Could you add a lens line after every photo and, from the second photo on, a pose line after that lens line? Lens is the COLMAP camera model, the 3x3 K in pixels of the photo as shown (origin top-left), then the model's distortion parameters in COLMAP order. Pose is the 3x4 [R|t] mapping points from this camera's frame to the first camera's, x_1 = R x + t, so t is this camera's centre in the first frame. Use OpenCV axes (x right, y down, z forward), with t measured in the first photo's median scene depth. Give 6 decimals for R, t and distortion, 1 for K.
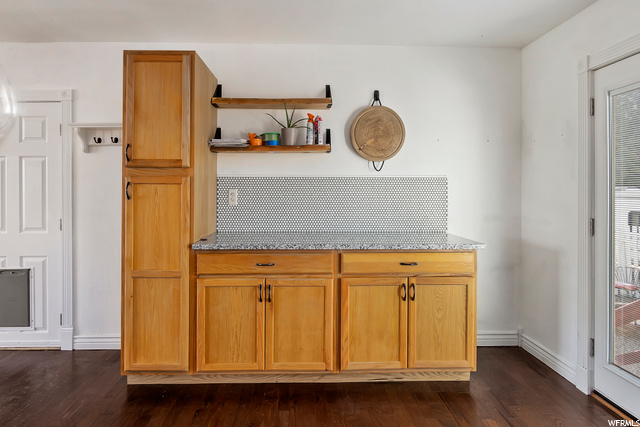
lens RADIAL K [[366.2, 0, 323.2], [0, 366.2, 194.7], [0, 0, 1]] dist [-0.001941, 0.000030]
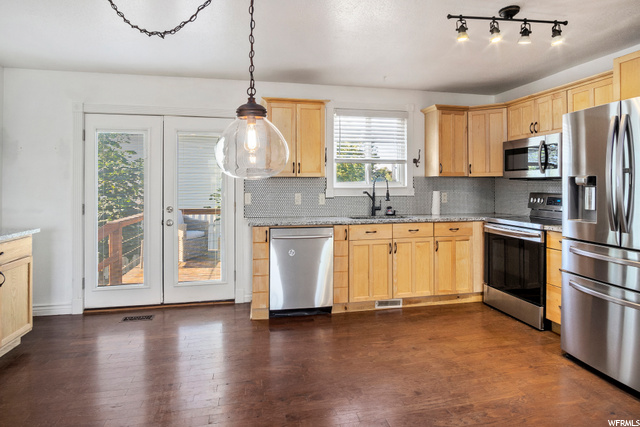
lens RADIAL K [[358.8, 0, 327.3], [0, 358.8, 187.1], [0, 0, 1]] dist [-0.031595, 0.000212]
pose [[-0.174563, -0.003477, 0.984640, -0.958828], [0.012996, 0.999899, 0.005835, -0.004011], [-0.984560, 0.013815, -0.174500, 0.208165]]
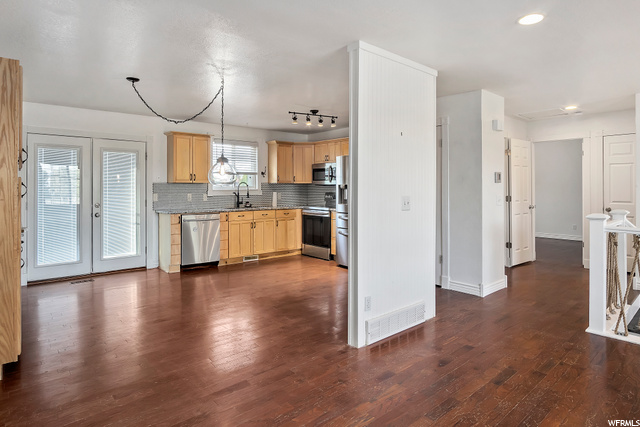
lens RADIAL K [[366.2, 0, 323.2], [0, 366.2, 194.7], [0, 0, 1]] dist [-0.001941, 0.000030]
pose [[-0.612460, -0.014050, 0.790377, -1.953351], [0.008302, 0.999673, 0.024204, -0.014465], [-0.790458, 0.021386, -0.612143, 0.916681]]
